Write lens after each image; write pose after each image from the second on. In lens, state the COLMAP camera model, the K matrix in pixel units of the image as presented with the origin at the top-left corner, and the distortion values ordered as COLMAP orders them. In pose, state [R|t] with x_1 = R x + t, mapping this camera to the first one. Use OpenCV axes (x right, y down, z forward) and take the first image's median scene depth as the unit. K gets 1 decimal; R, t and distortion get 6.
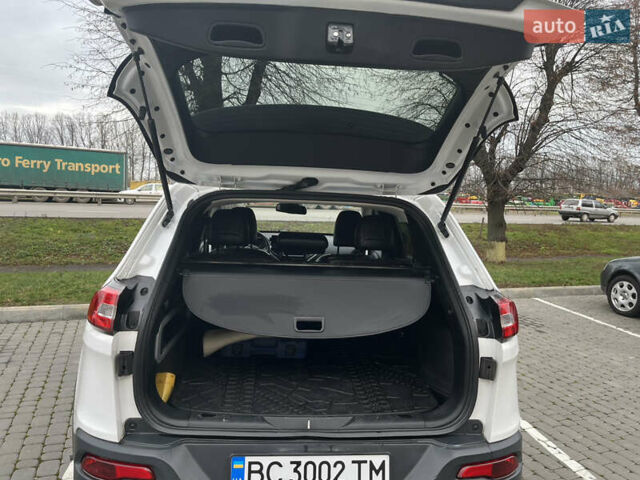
lens RADIAL K [[480.8, 0, 324.3], [0, 480.8, 240.6], [0, 0, 1]] dist [0.065906, -0.092433]
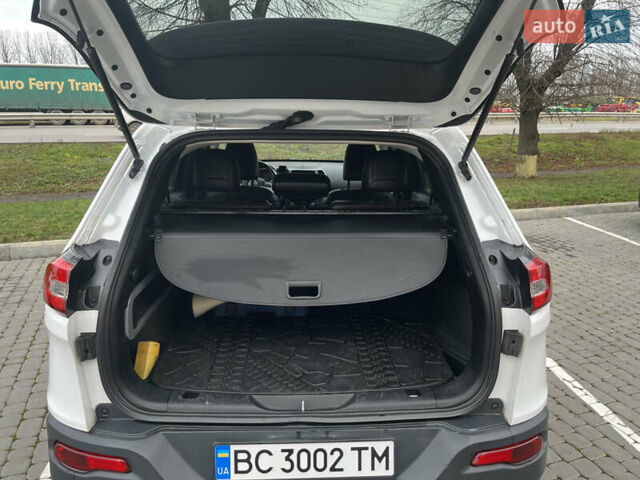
lens RADIAL K [[480.8, 0, 324.3], [0, 480.8, 240.6], [0, 0, 1]] dist [0.065906, -0.092433]
pose [[0.998456, -0.017777, -0.052628, 0.050473], [0.026629, 0.984627, 0.172628, -0.058948], [0.048750, -0.173763, 0.983580, 0.159582]]
